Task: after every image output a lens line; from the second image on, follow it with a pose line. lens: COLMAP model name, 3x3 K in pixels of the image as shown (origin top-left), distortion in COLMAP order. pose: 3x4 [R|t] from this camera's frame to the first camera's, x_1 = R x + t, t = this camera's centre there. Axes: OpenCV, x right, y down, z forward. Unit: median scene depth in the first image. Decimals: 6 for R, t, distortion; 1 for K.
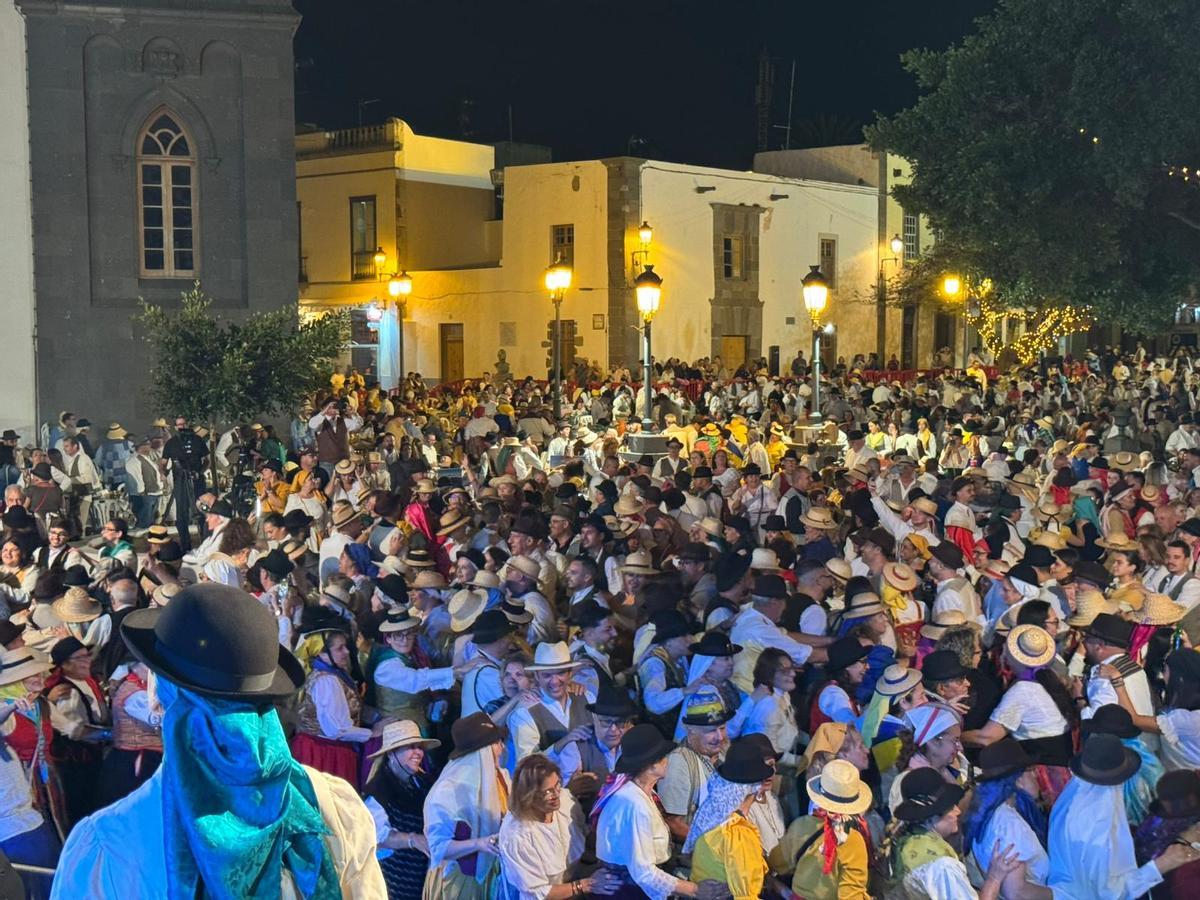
lens RADIAL K [[1658.7, 0, 589.8], [0, 1658.7, 454.2], [0, 0, 1]] dist [0.144653, 0.019894]
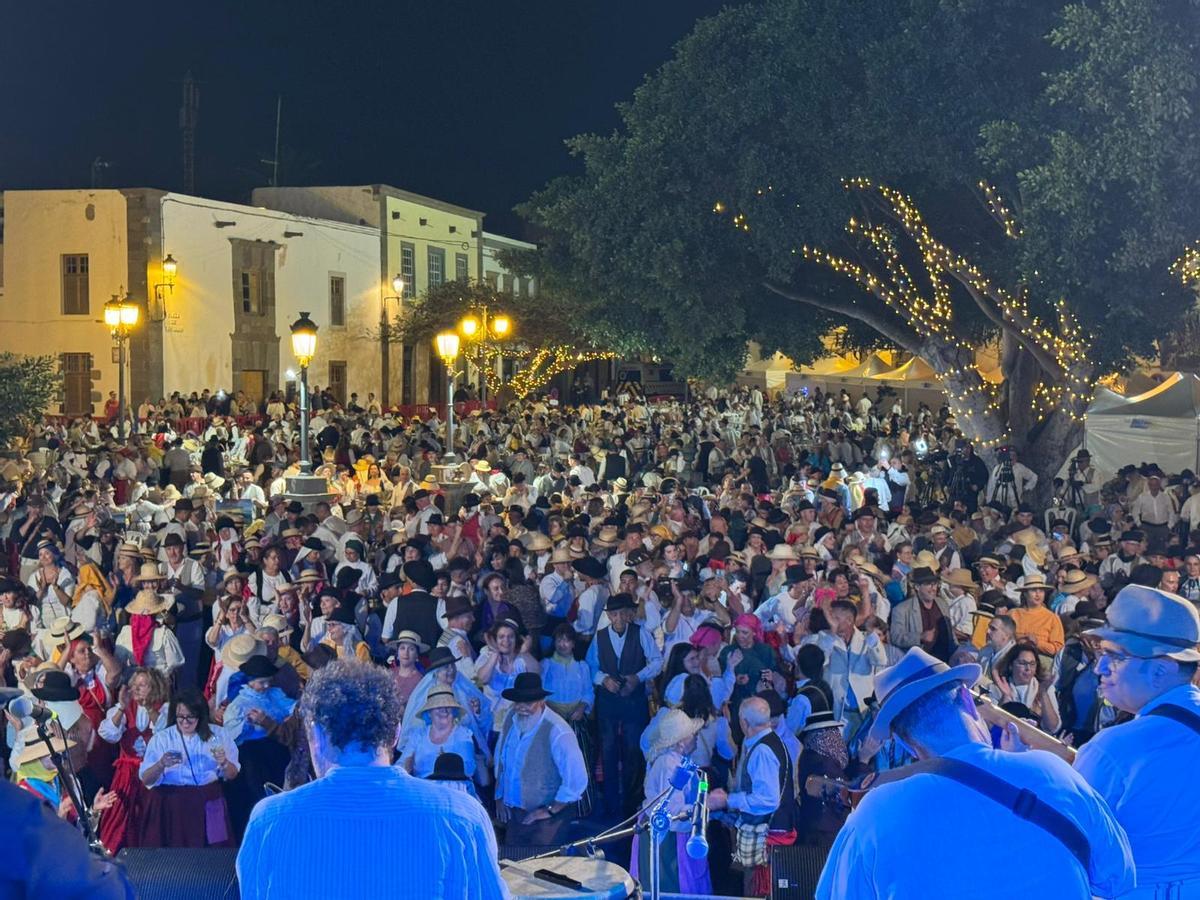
lens RADIAL K [[1658.7, 0, 589.8], [0, 1658.7, 454.2], [0, 0, 1]] dist [0.144653, 0.019894]
pose [[0.940621, -0.010523, 0.339296, -0.065289], [0.016180, 0.999773, -0.013849, -0.003540], [-0.339073, 0.018516, 0.940578, -0.015846]]
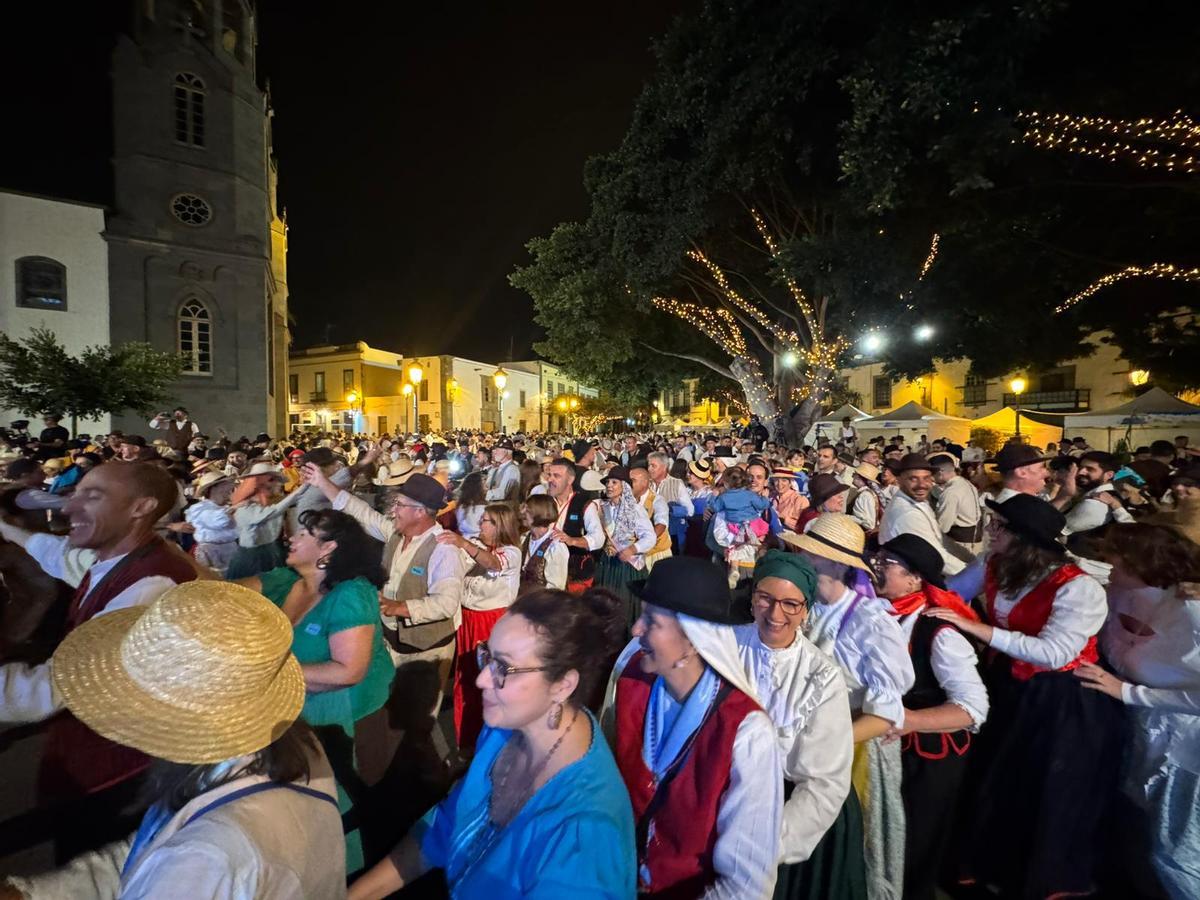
lens RADIAL K [[481.0, 0, 600.0], [0, 481.0, 450.0], [0, 0, 1]] dist [-0.000949, 0.000015]
pose [[0.959747, -0.005995, 0.280802, 0.037312], [0.017029, 0.999175, -0.036872, 0.011113], [-0.280349, 0.040169, 0.959057, 0.158838]]
